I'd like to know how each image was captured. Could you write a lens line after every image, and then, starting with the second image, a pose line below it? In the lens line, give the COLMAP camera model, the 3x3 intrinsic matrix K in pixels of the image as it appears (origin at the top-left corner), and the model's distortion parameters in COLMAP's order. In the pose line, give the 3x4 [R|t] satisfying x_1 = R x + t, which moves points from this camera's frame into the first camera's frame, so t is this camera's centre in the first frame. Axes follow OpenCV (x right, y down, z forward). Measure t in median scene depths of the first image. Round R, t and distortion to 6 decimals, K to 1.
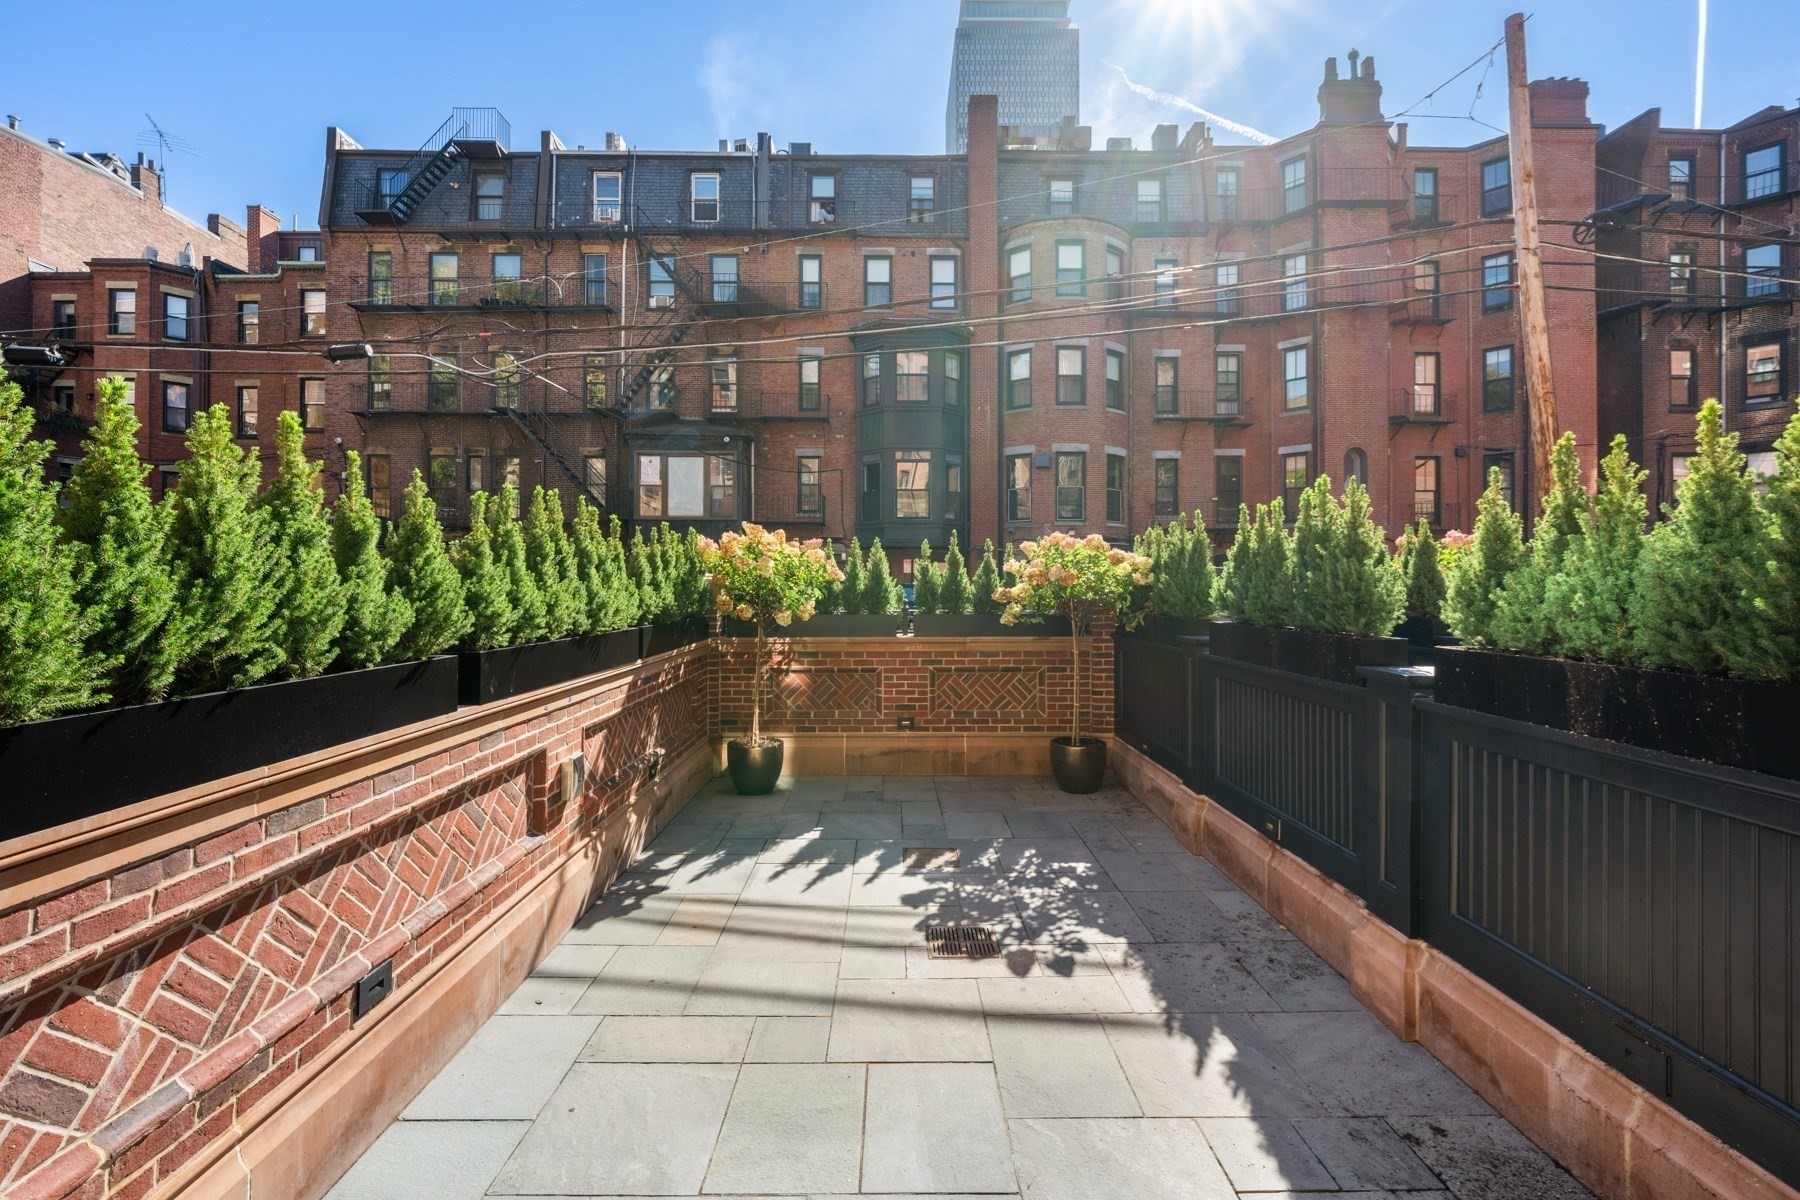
lens RADIAL K [[759.7, 0, 895.4], [0, 759.7, 587.5], [0, 0, 1]] dist [-0.002542, 0.001173]
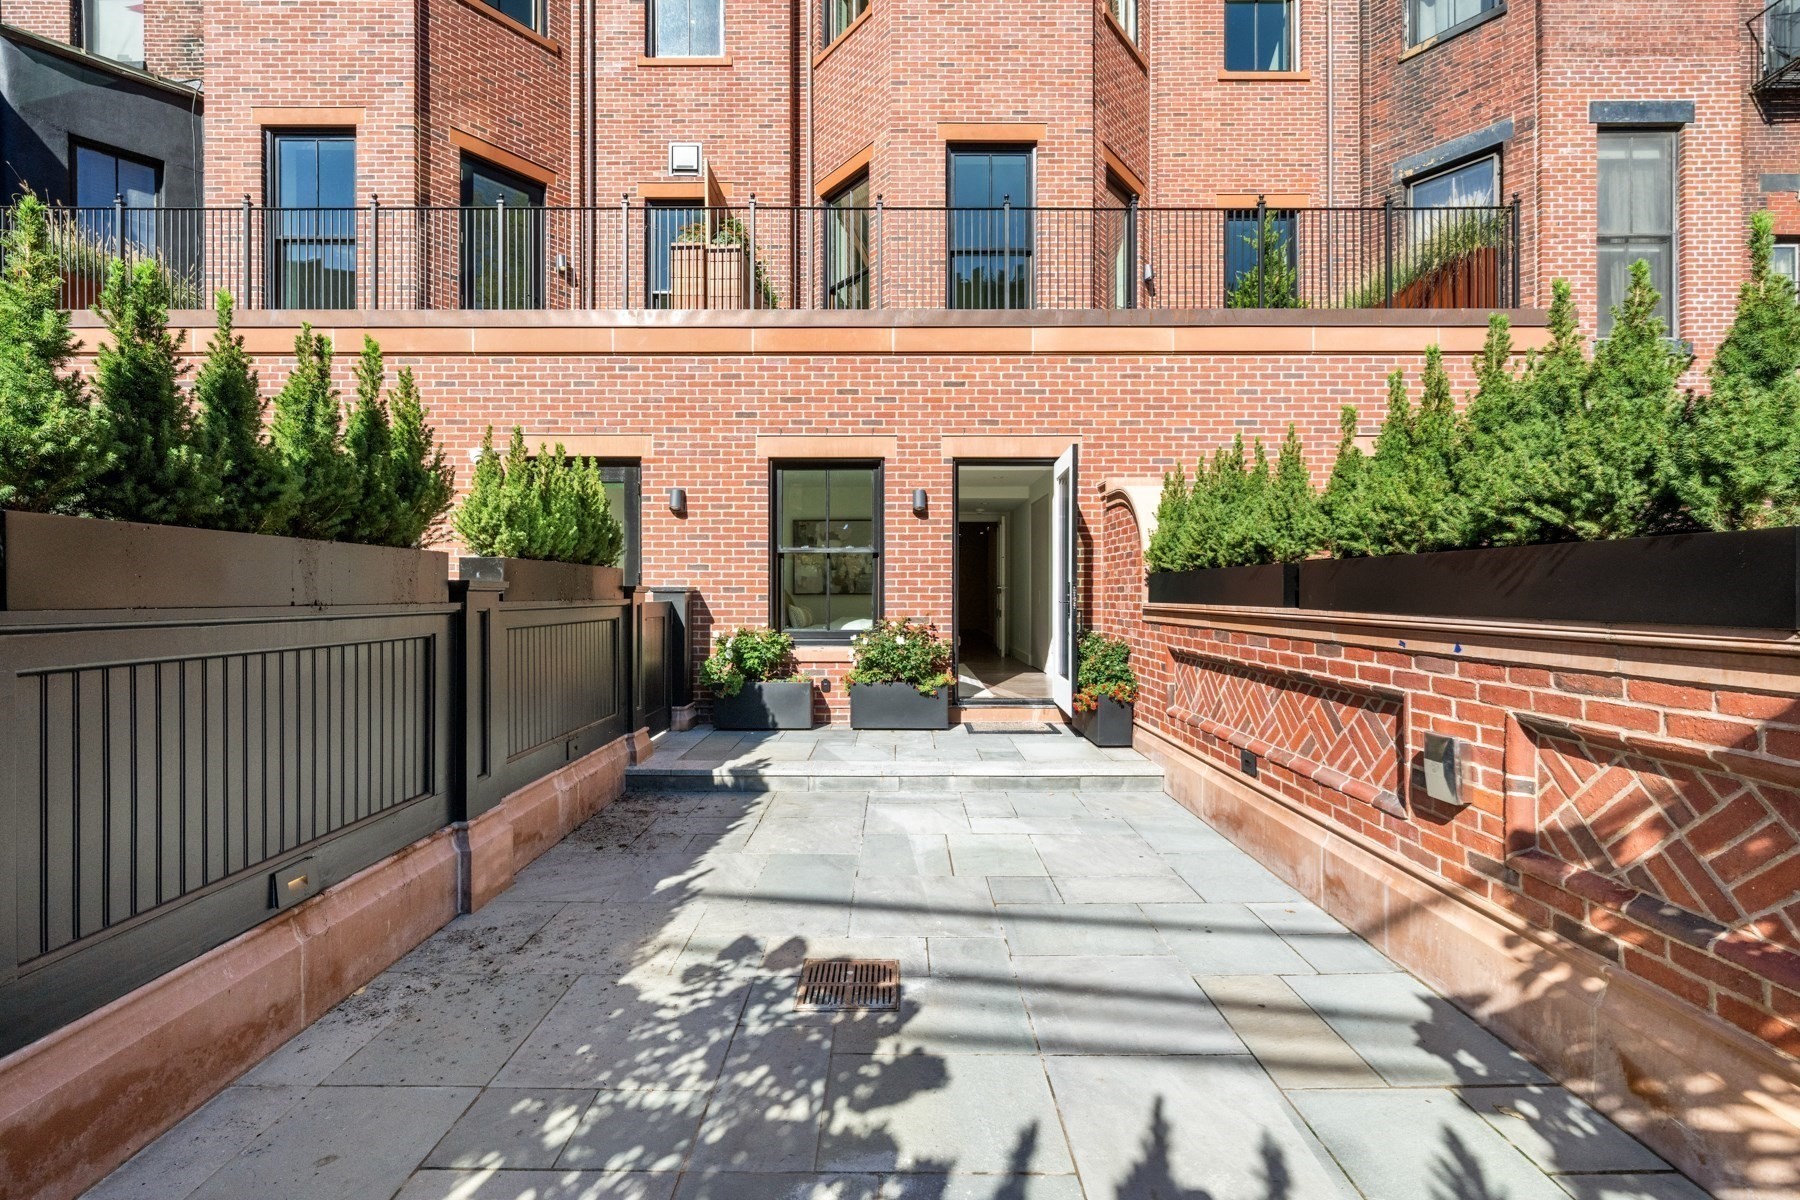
lens RADIAL K [[759.7, 0, 897.2], [0, 759.7, 594.9], [0, 0, 1]] dist [-0.002542, 0.001173]
pose [[-0.999993, 0.001484, 0.003459, 0.006209], [0.001490, 0.999998, 0.001529, 0.015217], [-0.003456, 0.001534, -0.999993, 0.247955]]
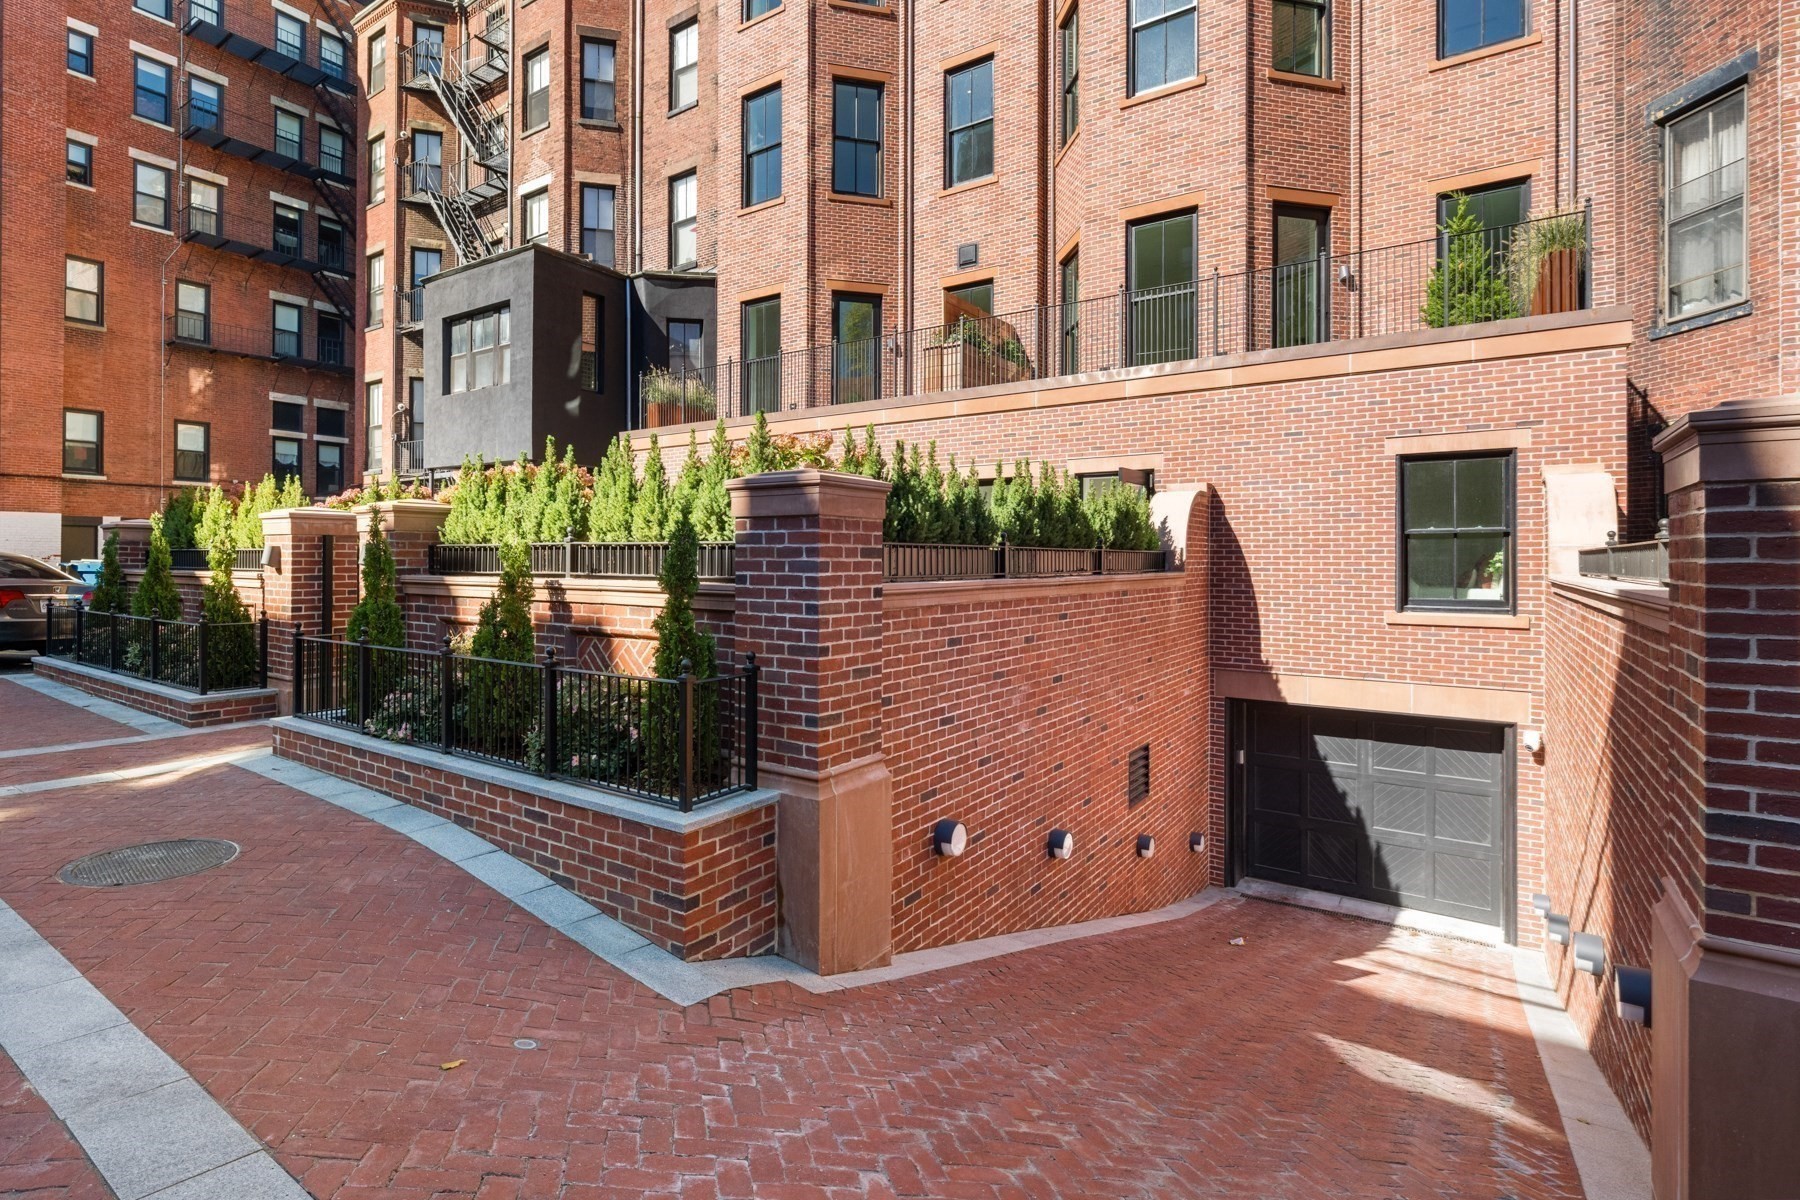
lens RADIAL K [[874.9, 0, 849.6], [0, 874.9, 558.0], [0, 0, 1]] dist [0.003125, -0.000151]
pose [[-0.809943, 0.000382, 0.586508, -0.183143], [-0.001154, 0.999997, -0.002244, 0.012841], [-0.586507, -0.002494, -0.809940, 0.419006]]
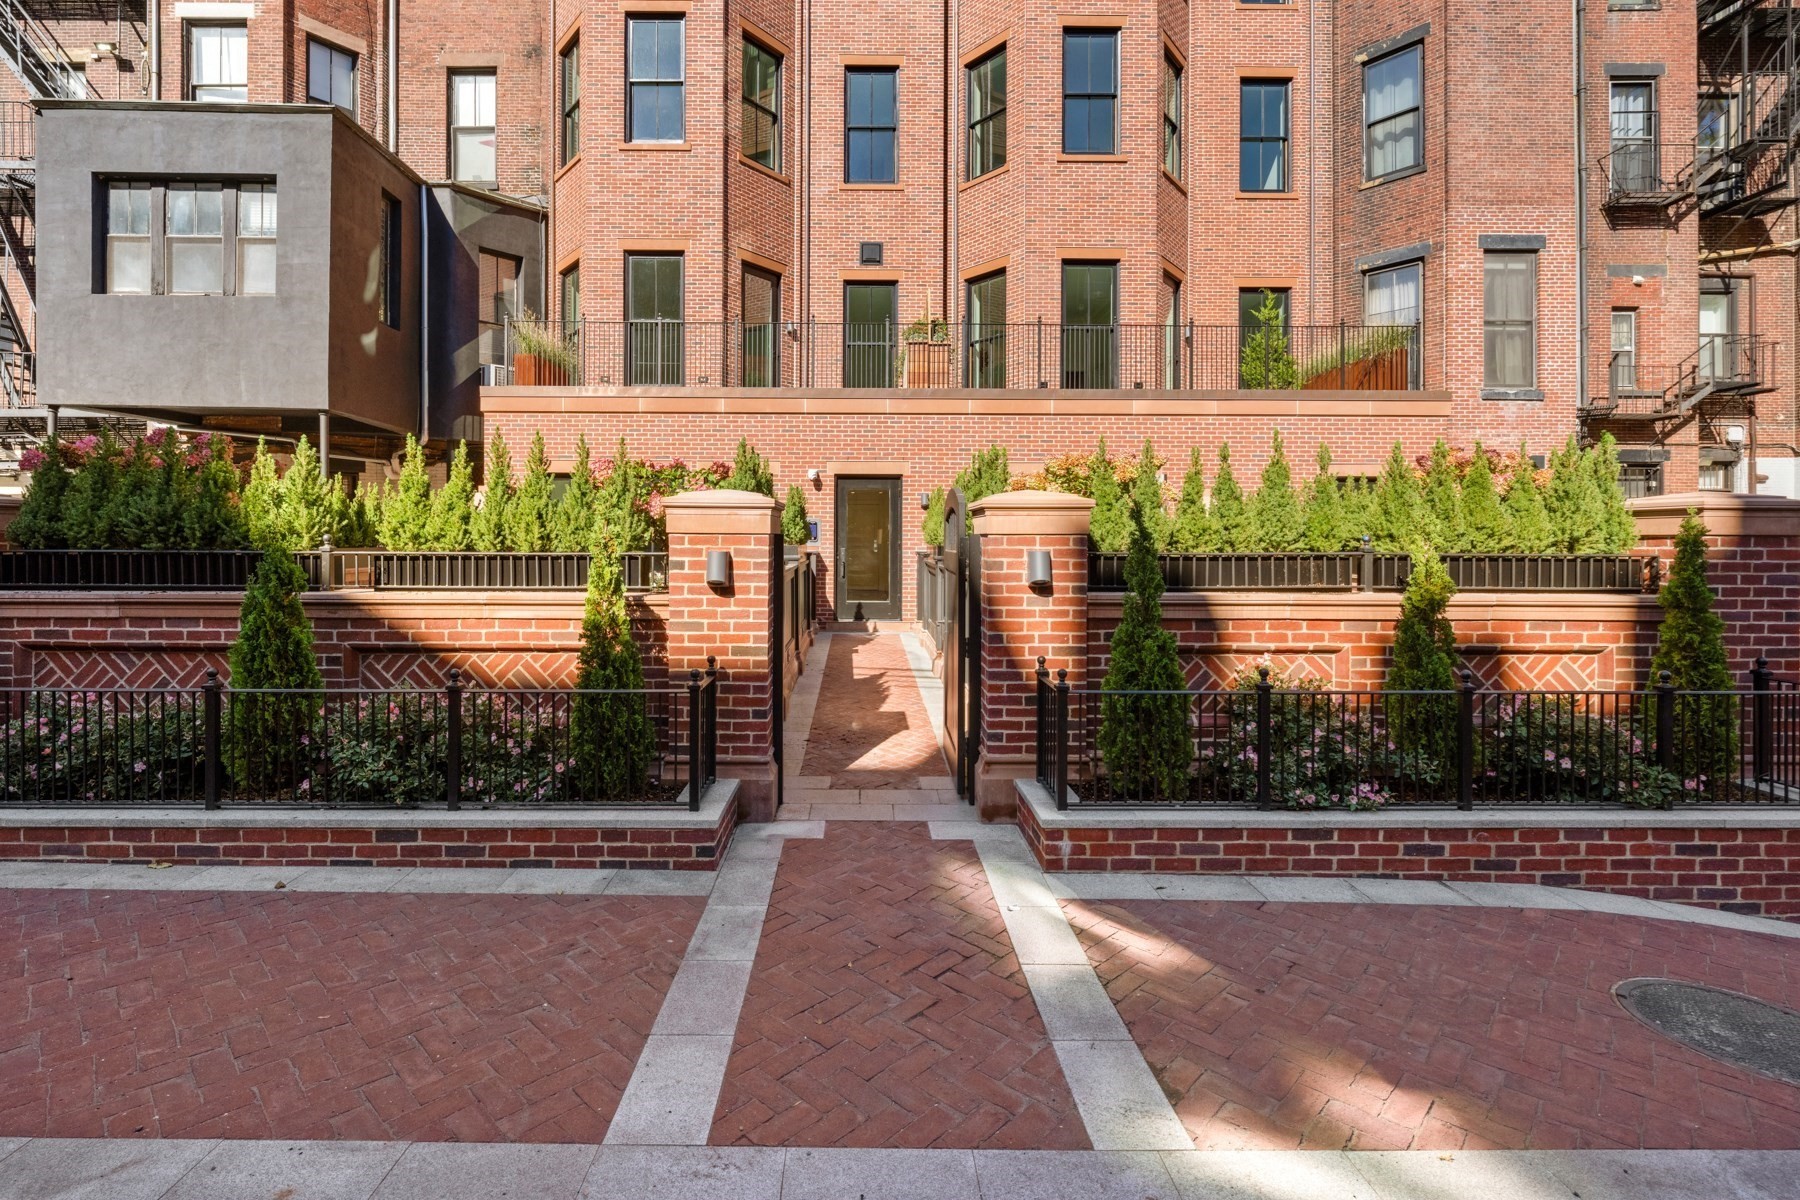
lens RADIAL K [[820.2, 0, 873.6], [0, 820.2, 536.0], [0, 0, 1]] dist [0.003138, -0.001435]
pose [[-0.999967, -0.001814, -0.007866, 0.116911], [-0.001785, 0.999992, -0.003709, 0.005643], [0.007873, -0.003695, -0.999962, 0.467063]]
